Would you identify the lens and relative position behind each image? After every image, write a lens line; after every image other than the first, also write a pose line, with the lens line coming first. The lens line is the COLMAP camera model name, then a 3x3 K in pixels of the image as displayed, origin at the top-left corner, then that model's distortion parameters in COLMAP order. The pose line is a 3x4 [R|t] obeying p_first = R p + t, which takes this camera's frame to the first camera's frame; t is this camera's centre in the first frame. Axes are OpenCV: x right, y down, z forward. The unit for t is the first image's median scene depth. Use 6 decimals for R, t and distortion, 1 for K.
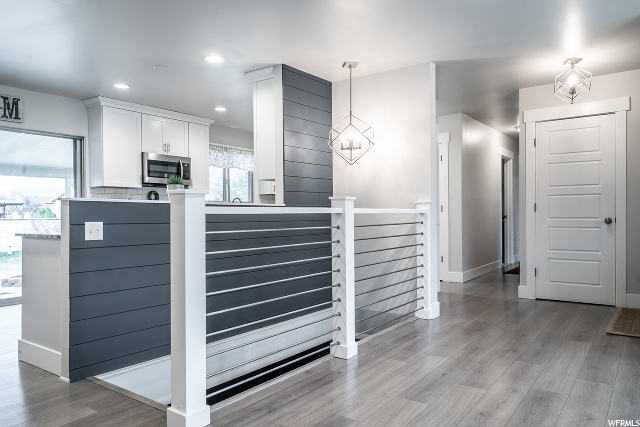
lens RADIAL K [[456.2, 0, 313.6], [0, 456.2, 214.4], [0, 0, 1]] dist [0.003499, -0.000268]
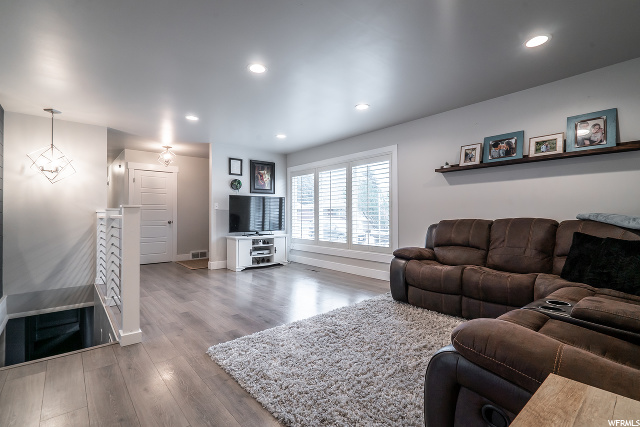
lens RADIAL K [[292.1, 0, 317.2], [0, 292.1, 215.5], [0, 0, 1]] dist [-0.000254, 0.000266]
pose [[0.214036, 0.010235, 0.976772, -0.625750], [0.003623, 0.999930, -0.011271, 0.000584], [-0.976819, 0.005951, 0.213984, 0.036144]]
